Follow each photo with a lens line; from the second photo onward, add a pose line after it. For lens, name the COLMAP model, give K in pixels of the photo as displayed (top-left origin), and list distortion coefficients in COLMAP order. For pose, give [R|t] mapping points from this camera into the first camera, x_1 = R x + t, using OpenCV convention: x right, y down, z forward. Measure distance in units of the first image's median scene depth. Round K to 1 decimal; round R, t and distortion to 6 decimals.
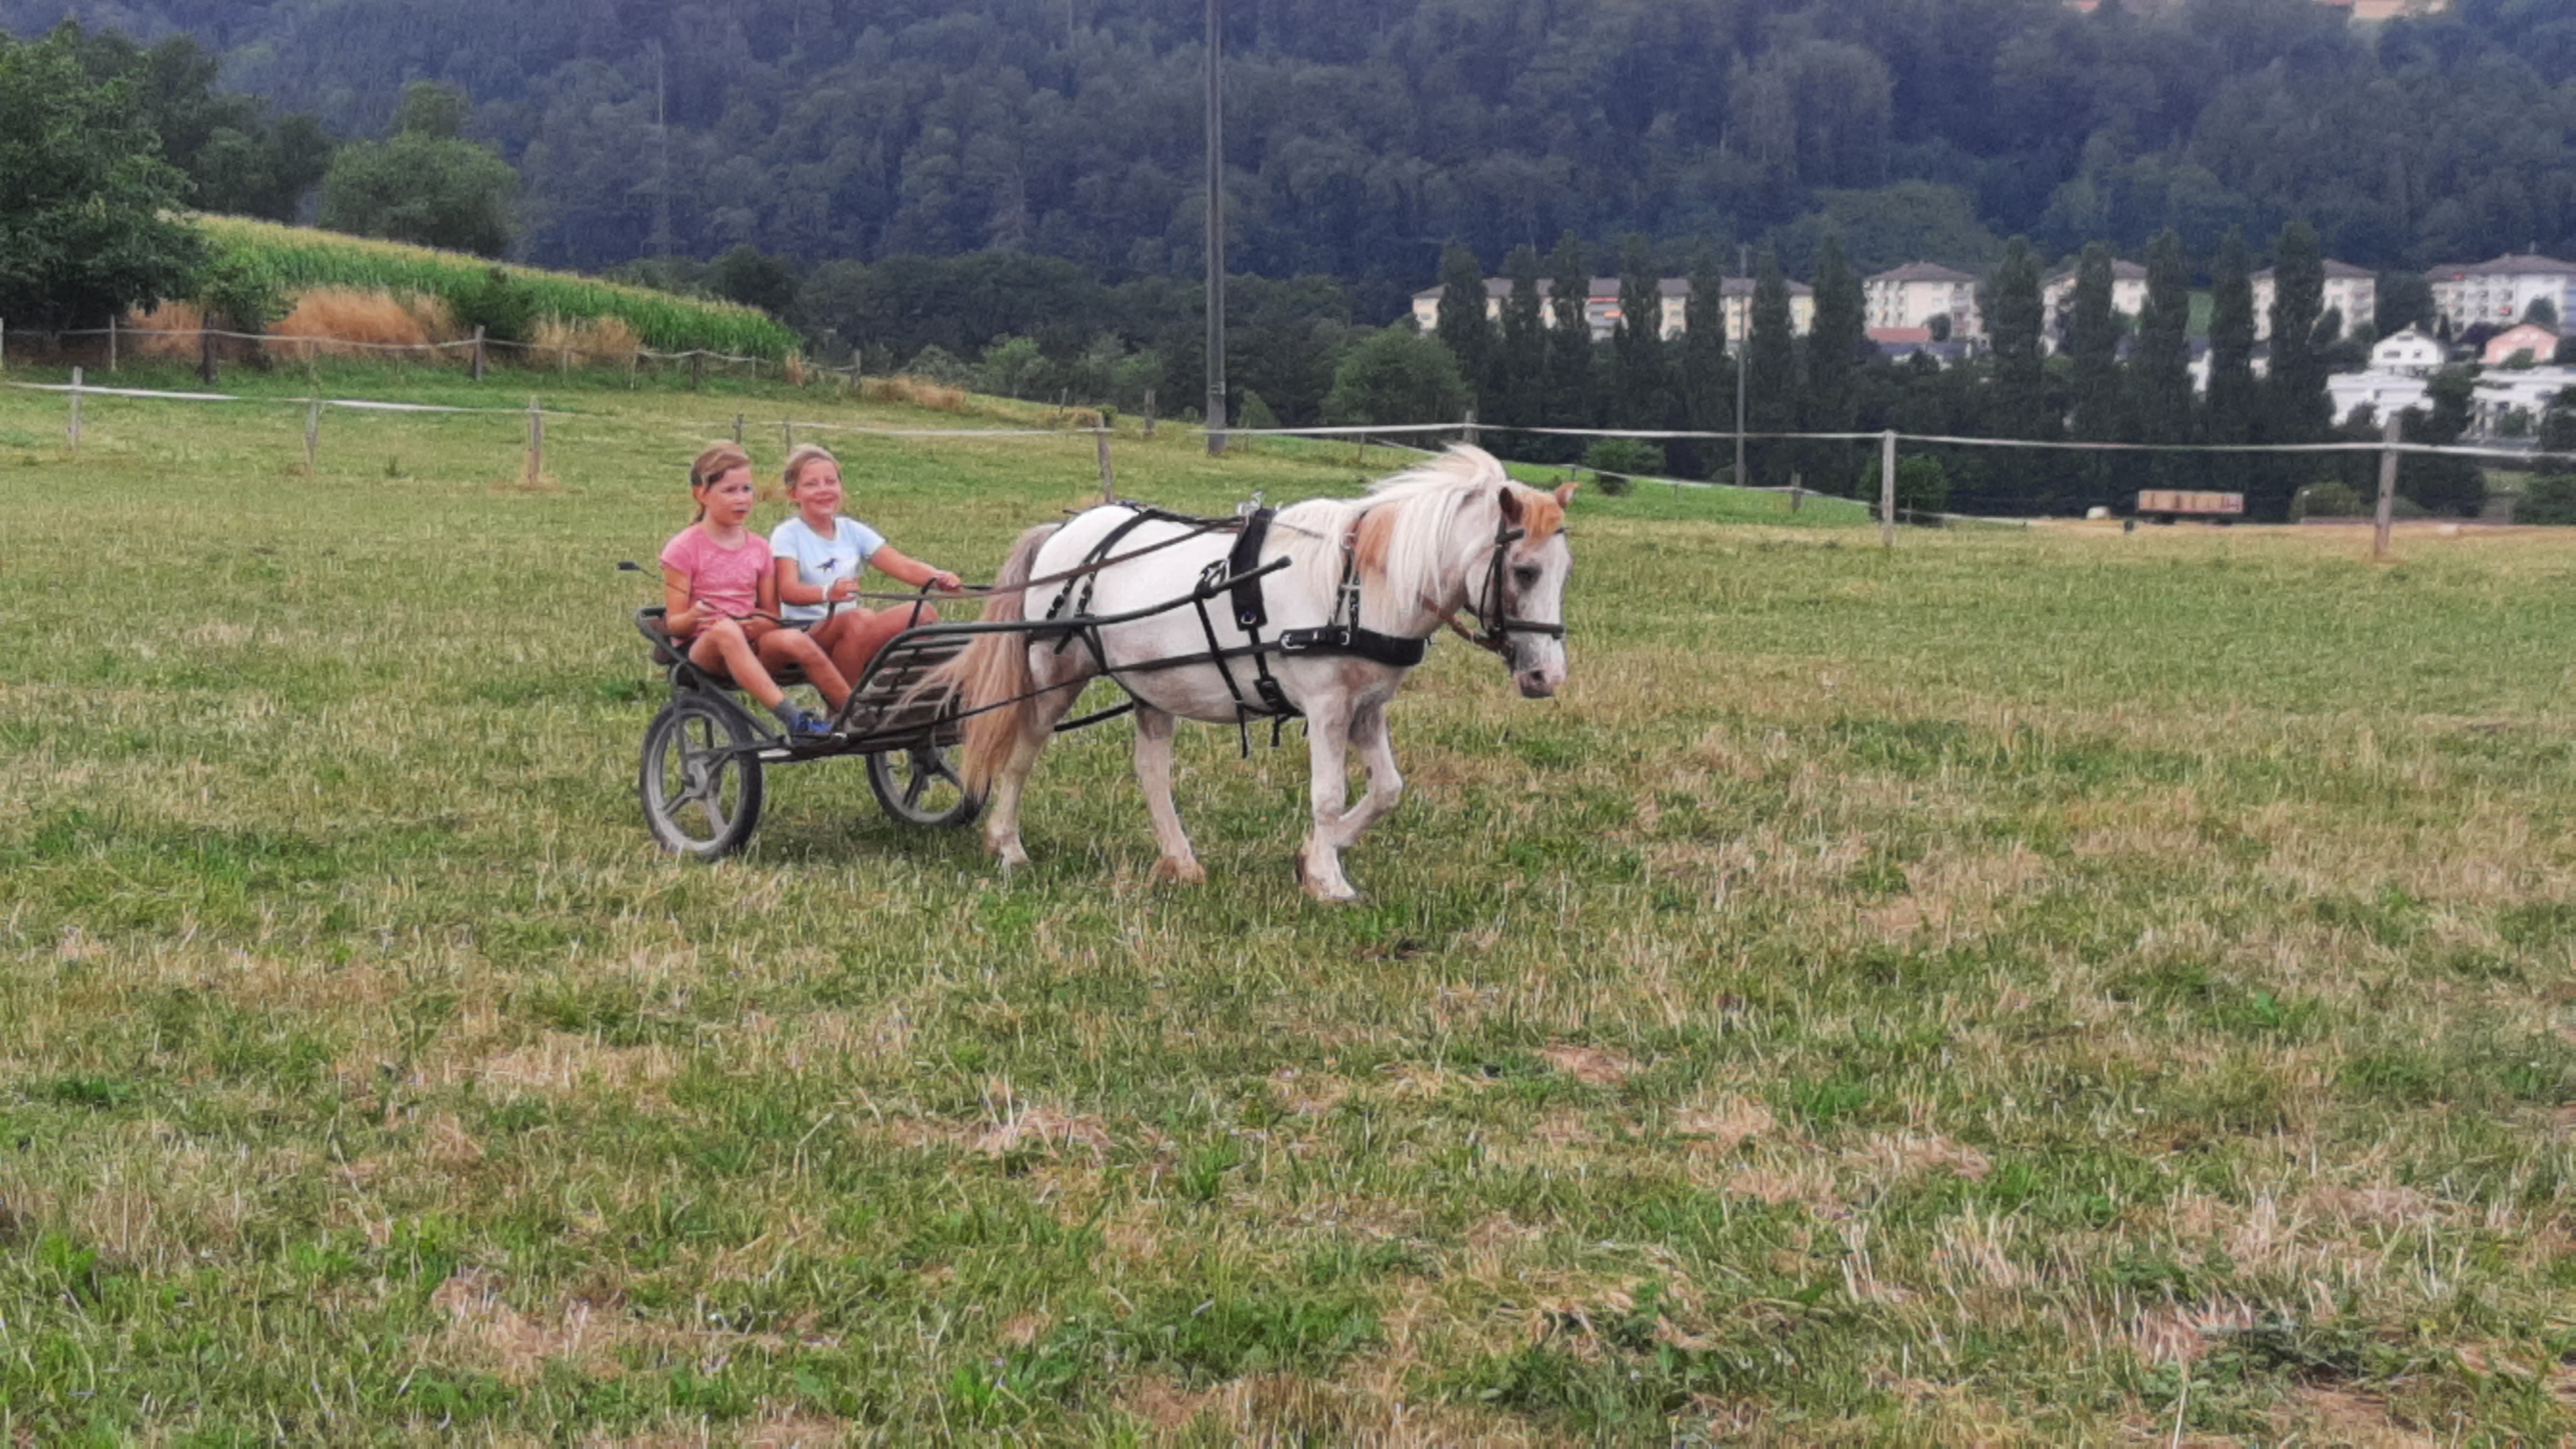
lens RADIAL K [[2065.6, 0, 1292.1], [0, 2065.6, 721.9], [0, 0, 1]] dist [0.044494, -0.110206]
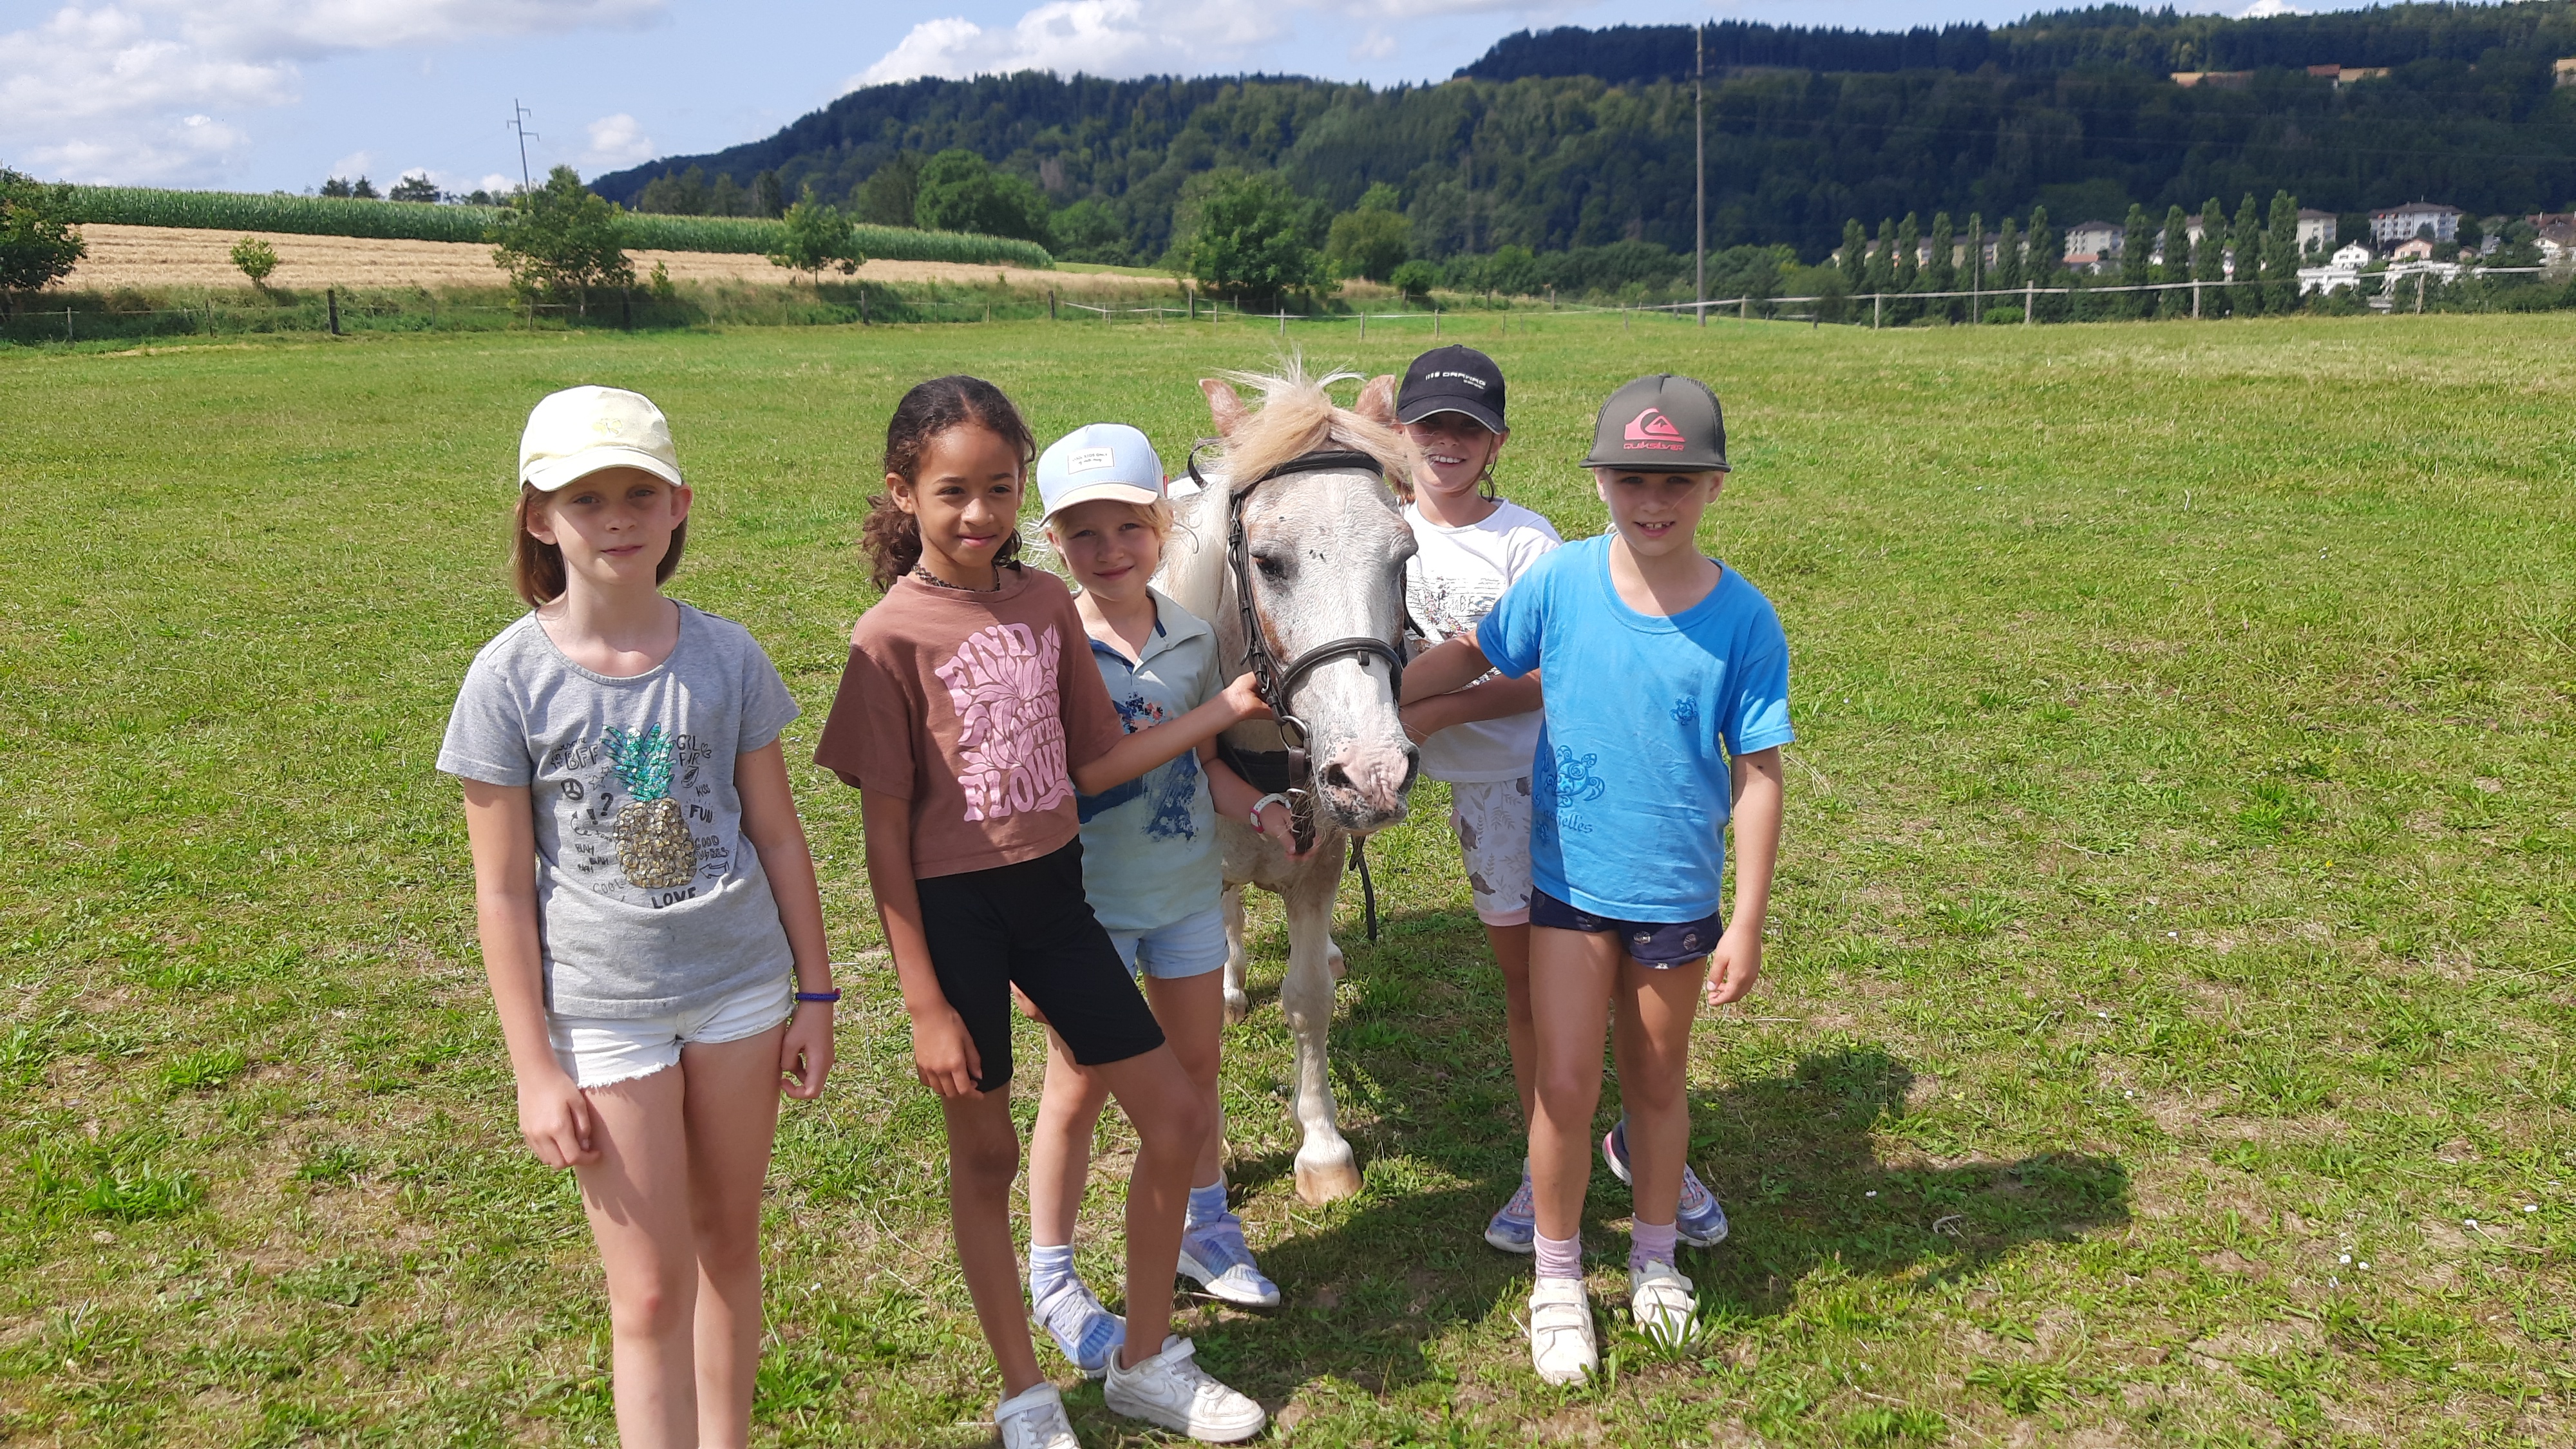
lens RADIAL K [[2065.6, 0, 1300.4], [0, 2065.6, 743.2], [0, 0, 1]] dist [0.044494, -0.110206]
pose [[0.952383, 0.021545, -0.304141, 0.195897], [-0.011297, 0.999309, 0.035416, 0.212624], [0.304694, -0.030294, 0.951968, -1.122724]]
